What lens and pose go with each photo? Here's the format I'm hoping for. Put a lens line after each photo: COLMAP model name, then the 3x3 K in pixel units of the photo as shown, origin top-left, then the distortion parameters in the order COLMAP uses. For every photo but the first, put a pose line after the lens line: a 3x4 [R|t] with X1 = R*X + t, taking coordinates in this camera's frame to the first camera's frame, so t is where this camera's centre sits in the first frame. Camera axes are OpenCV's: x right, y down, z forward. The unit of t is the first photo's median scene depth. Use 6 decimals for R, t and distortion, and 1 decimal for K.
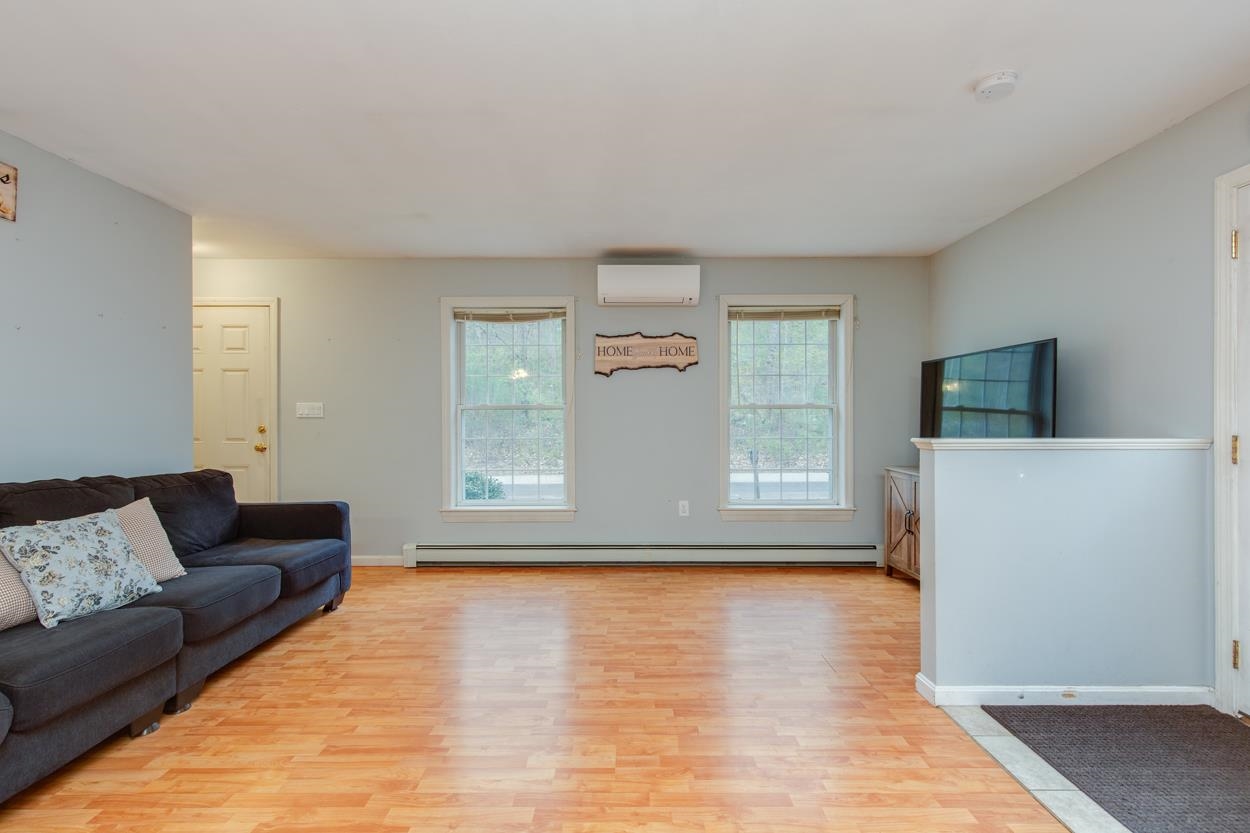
lens RADIAL K [[573.5, 0, 622.5], [0, 573.5, 413.0], [0, 0, 1]] dist [0.007435, -0.000665]
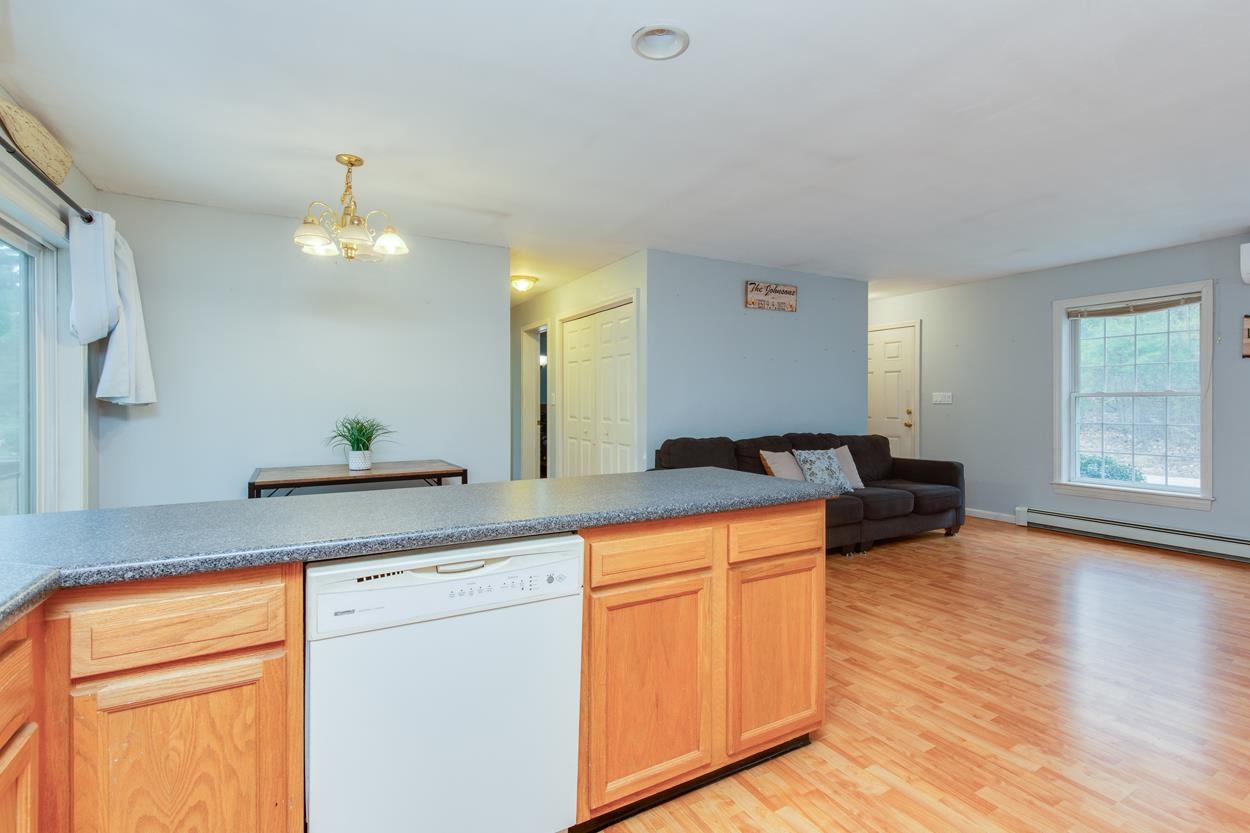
lens RADIAL K [[573.5, 0, 640.5], [0, 573.5, 400.5], [0, 0, 1]] dist [0.007435, -0.000665]
pose [[0.522820, -0.002670, -0.852439, 0.323904], [0.004546, 0.999990, -0.000344, -0.003036], [0.852431, -0.003695, 0.522827, -0.428364]]
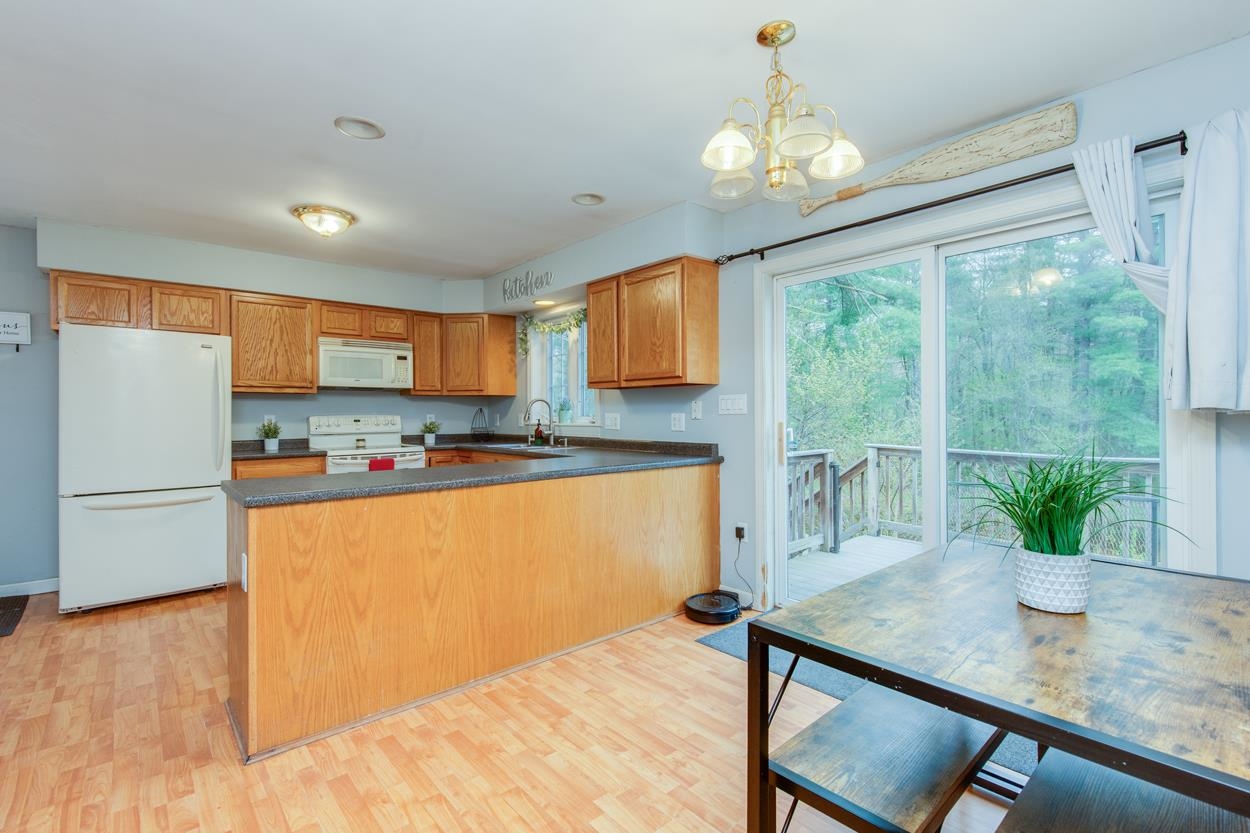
lens RADIAL K [[573.5, 0, 624.2], [0, 573.5, 413.0], [0, 0, 1]] dist [0.007435, -0.000665]
pose [[-0.662561, 0.008143, 0.748964, -0.876267], [0.003824, 0.999965, -0.007489, 0.003083], [-0.748998, -0.002098, -0.662569, 0.105775]]
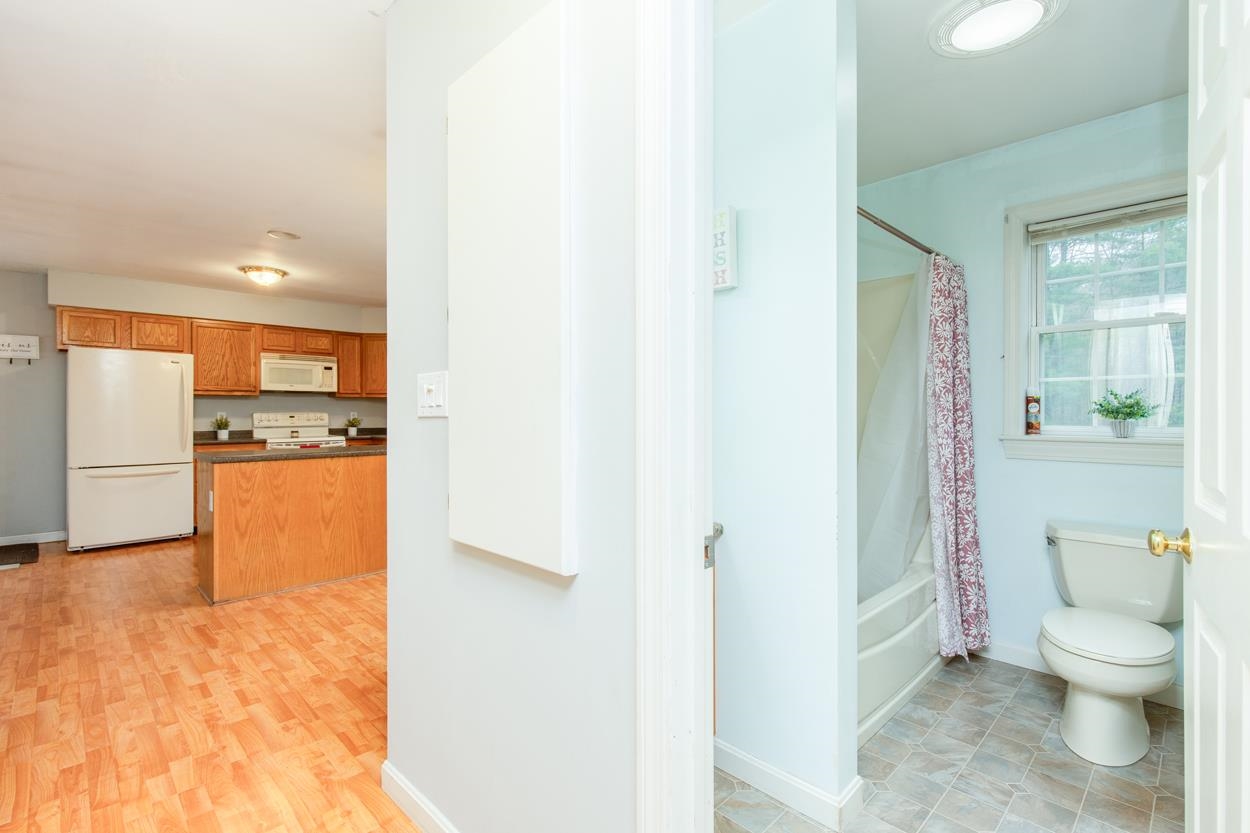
lens RADIAL K [[573.5, 0, 621.6], [0, 573.5, 414.8], [0, 0, 1]] dist [0.007435, -0.000665]
pose [[-0.707703, 0.001998, 0.706508, -1.411341], [-0.000555, 0.999994, -0.003385, 0.008258], [-0.706510, -0.002787, -0.707697, 0.213811]]
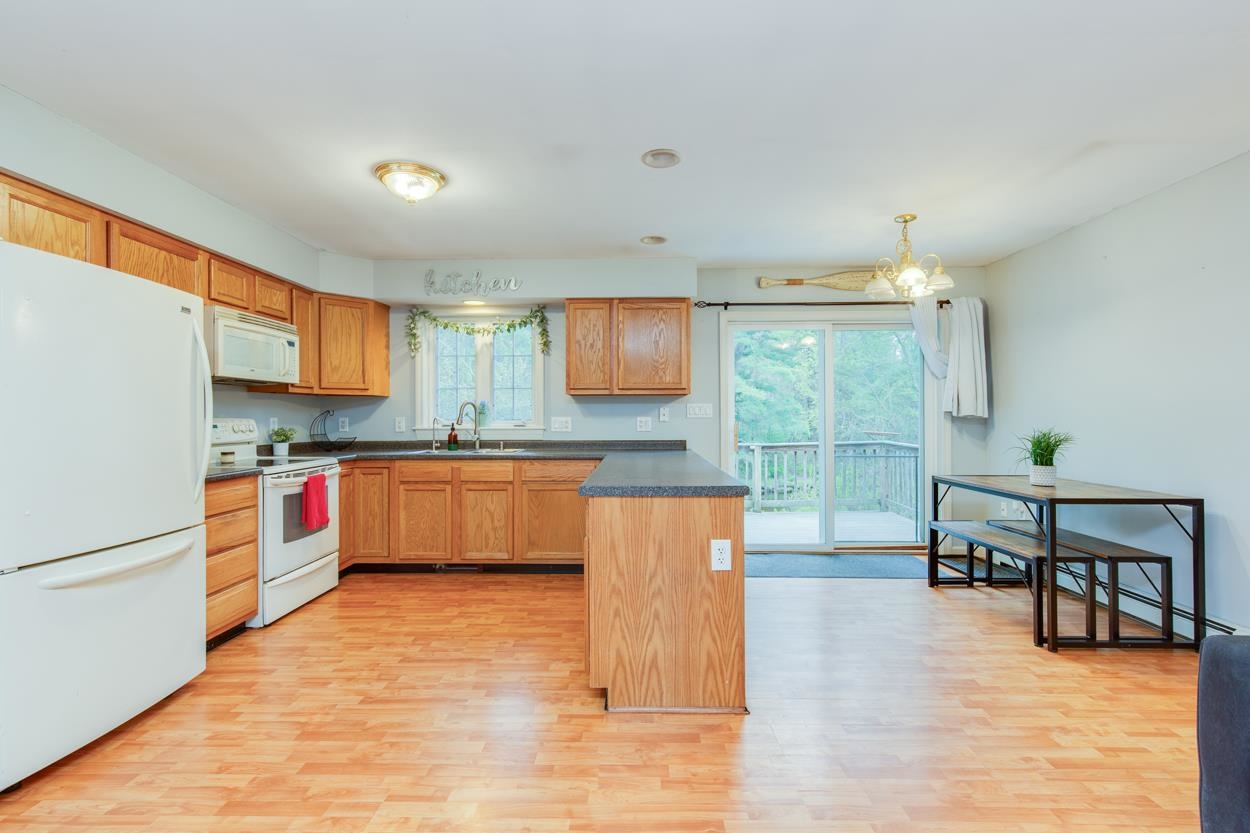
lens RADIAL K [[573.5, 0, 626.5], [0, 573.5, 414.2], [0, 0, 1]] dist [0.007435, -0.000665]
pose [[-0.999930, 0.006024, 0.010197, -0.098082], [0.005922, 0.999933, -0.009950, 0.002072], [-0.010256, -0.009889, -0.999899, 0.659444]]
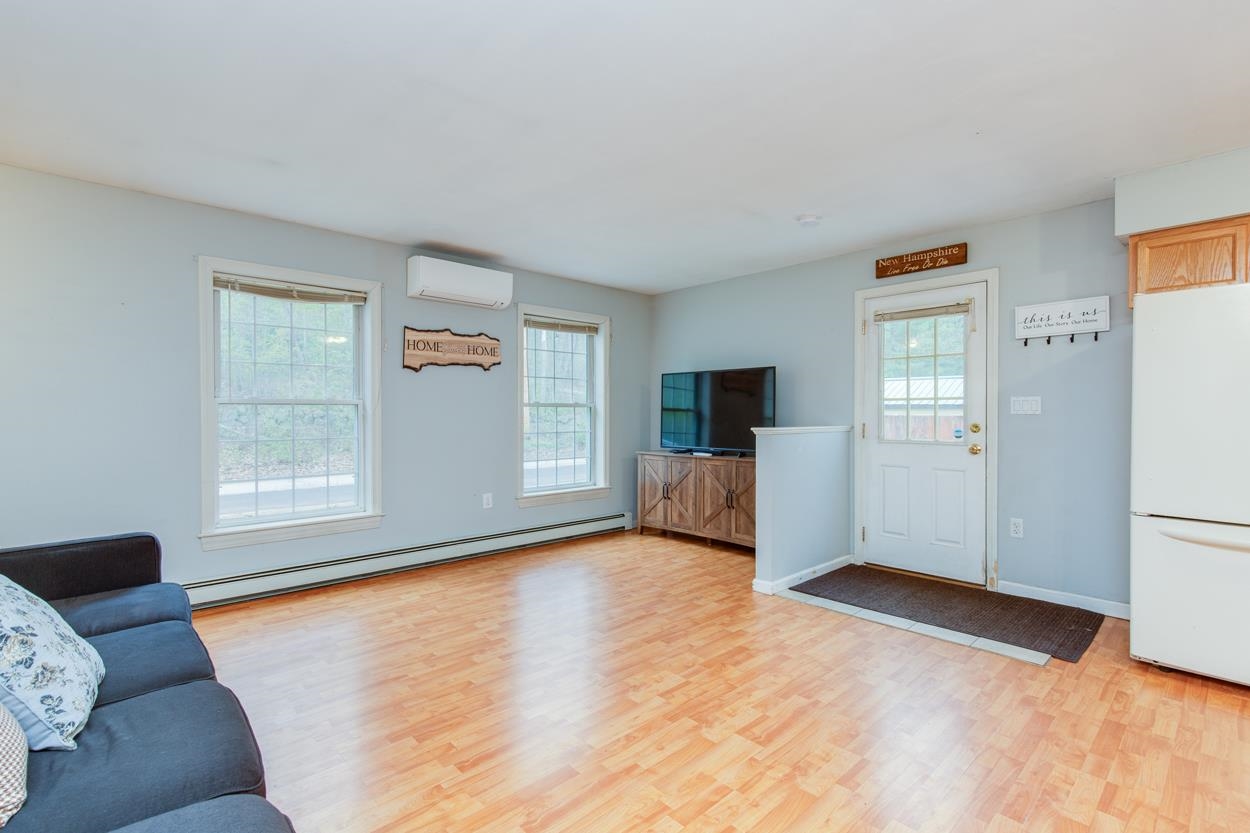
lens RADIAL K [[573.5, 0, 626.7], [0, 573.5, 415.6], [0, 0, 1]] dist [0.007435, -0.000665]
pose [[0.725440, 0.001821, 0.688283, -0.551447], [-0.007984, 0.999951, 0.005769, 0.002723], [-0.688239, -0.009680, 0.725419, 0.080153]]
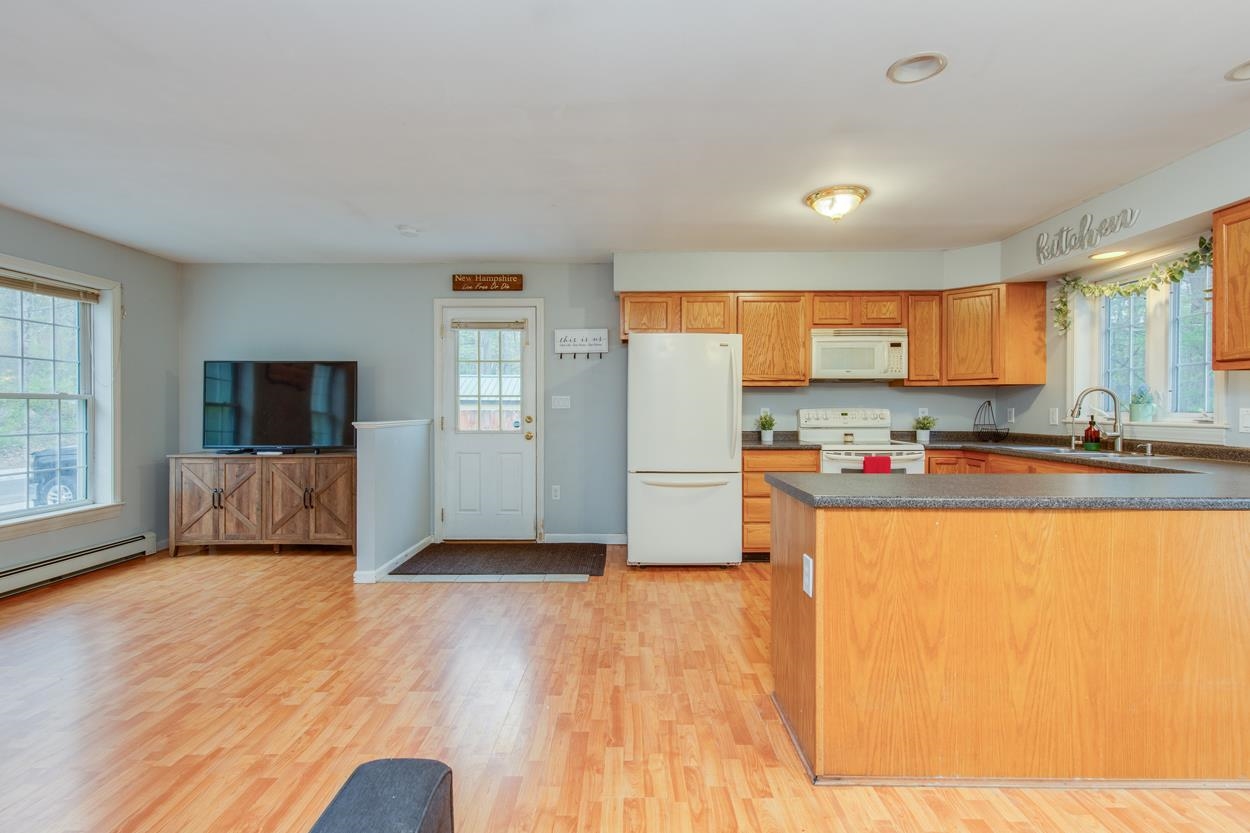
lens RADIAL K [[573.5, 0, 624.0], [0, 573.5, 413.4], [0, 0, 1]] dist [0.007435, -0.000665]
pose [[0.000459, -0.005986, 0.999982, -0.731432], [-0.005870, 0.999965, 0.005989, 0.002257], [-0.999983, -0.005872, 0.000424, 0.180656]]
